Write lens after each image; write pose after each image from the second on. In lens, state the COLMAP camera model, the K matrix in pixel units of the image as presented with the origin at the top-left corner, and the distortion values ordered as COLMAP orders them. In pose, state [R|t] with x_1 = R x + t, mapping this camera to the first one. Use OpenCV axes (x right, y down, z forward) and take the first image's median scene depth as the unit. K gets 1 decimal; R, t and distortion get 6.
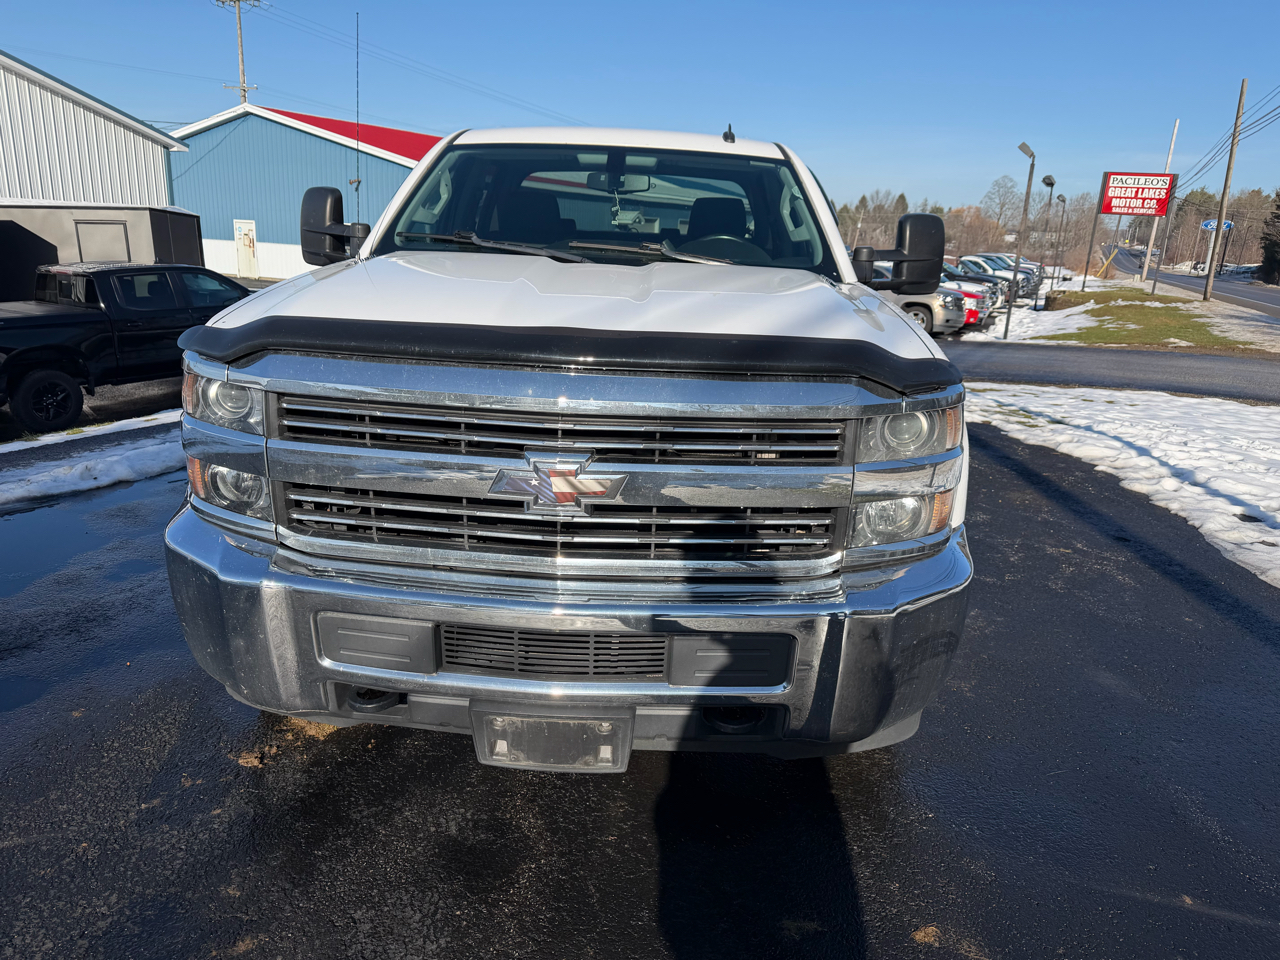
lens RADIAL K [[908.5, 0, 636.7], [0, 908.5, 493.4], [0, 0, 1]] dist [0.010792, -0.029695]
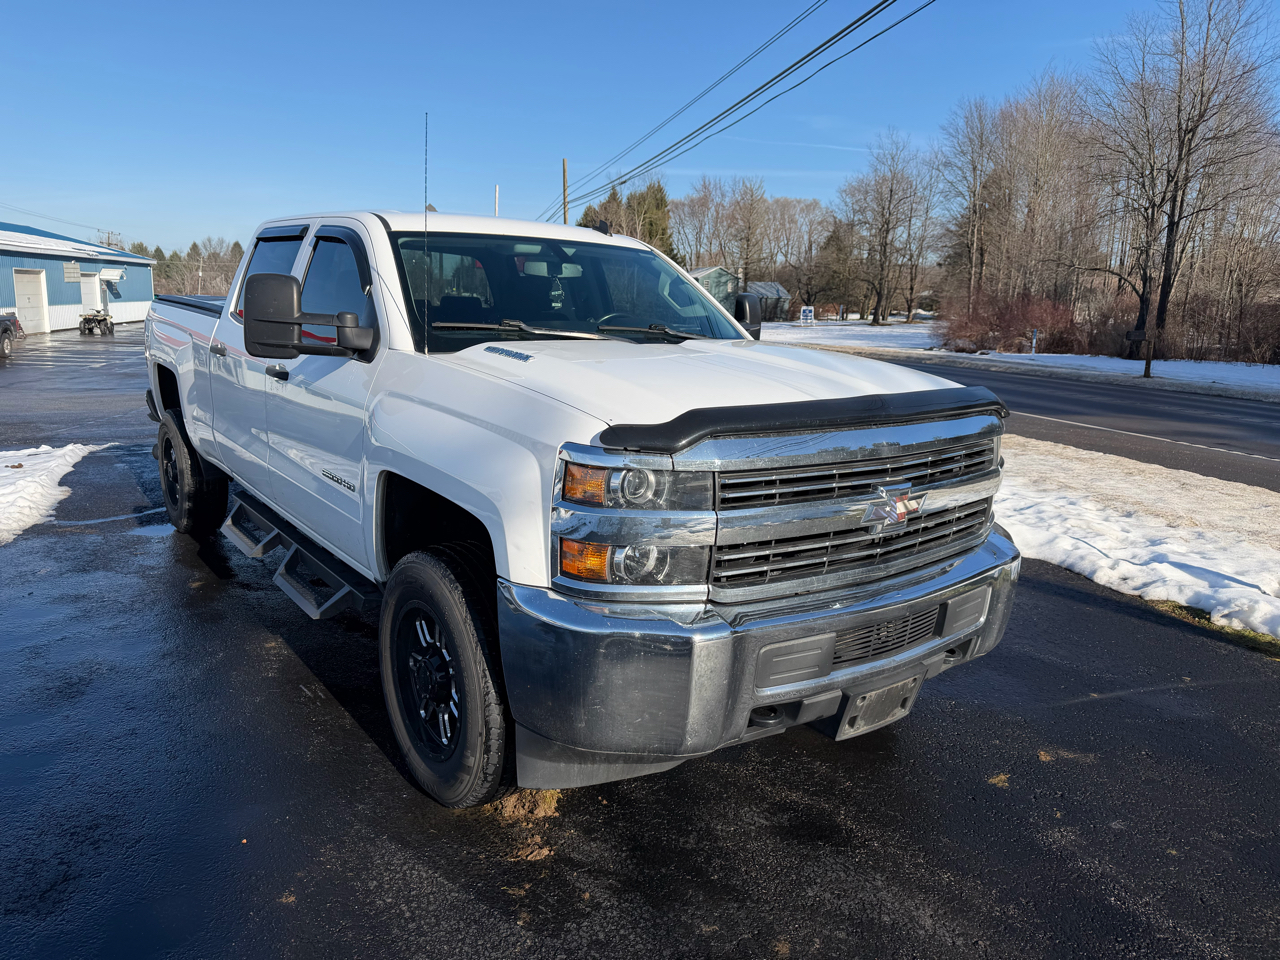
lens RADIAL K [[930.9, 0, 642.3], [0, 930.9, 477.7], [0, 0, 1]] dist [0.008512, -0.002164]
pose [[0.766184, -0.136593, 0.627937, -1.053152], [0.180147, 0.983622, -0.005844, -0.096874], [-0.616855, 0.117598, 0.778242, 0.101830]]
